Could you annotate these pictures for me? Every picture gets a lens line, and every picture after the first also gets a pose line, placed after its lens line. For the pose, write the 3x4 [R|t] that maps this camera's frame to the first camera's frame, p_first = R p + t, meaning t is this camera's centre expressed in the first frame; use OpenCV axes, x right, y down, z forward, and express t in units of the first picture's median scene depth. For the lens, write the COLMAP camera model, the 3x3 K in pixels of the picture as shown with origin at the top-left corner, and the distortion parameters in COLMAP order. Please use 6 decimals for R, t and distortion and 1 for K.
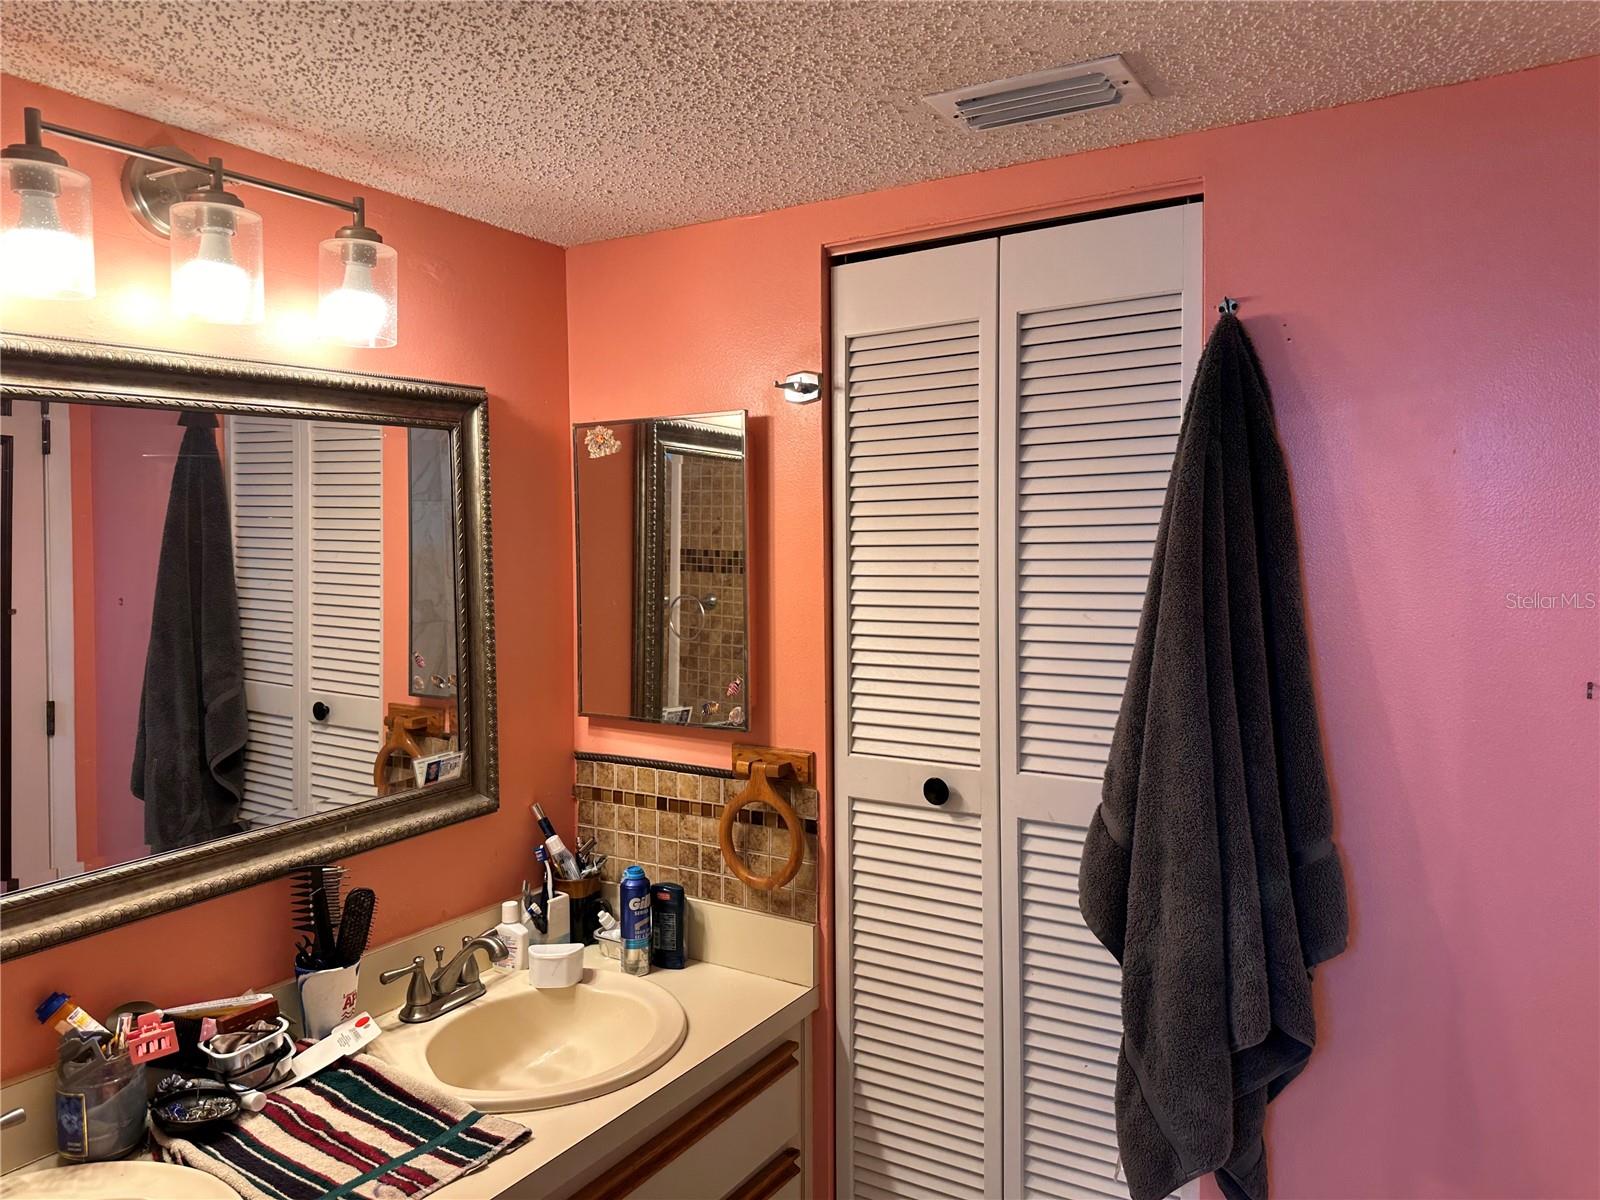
lens RADIAL K [[1130.0, 0, 803.8], [0, 1130.0, 593.5], [0, 0, 1]] dist [-0.001052, -0.001209]
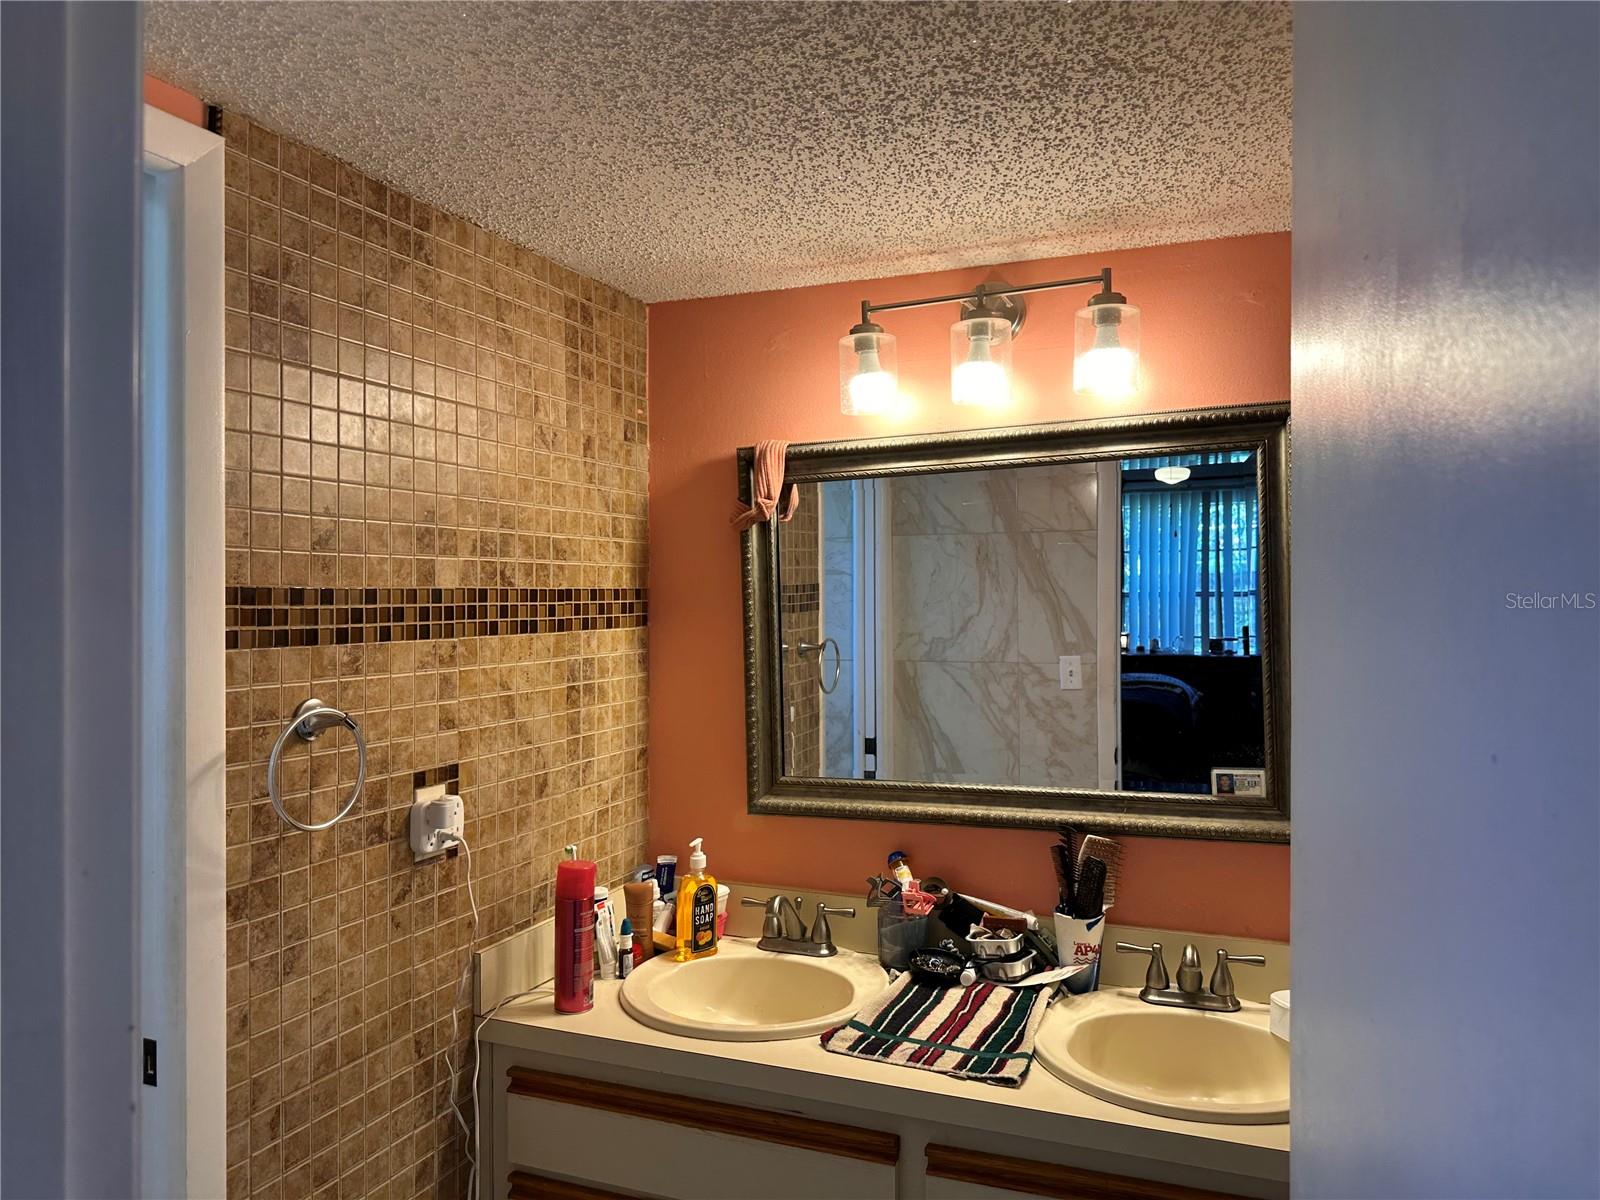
lens RADIAL K [[1106.1, 0, 800.1], [0, 1106.1, 601.0], [0, 0, 1]] dist [0.067213, -0.147393]
pose [[0.169219, 0.013950, -0.985480, 0.753169], [-0.042256, 0.999083, 0.006887, 0.000722], [0.984672, 0.040477, 0.169654, 0.541787]]
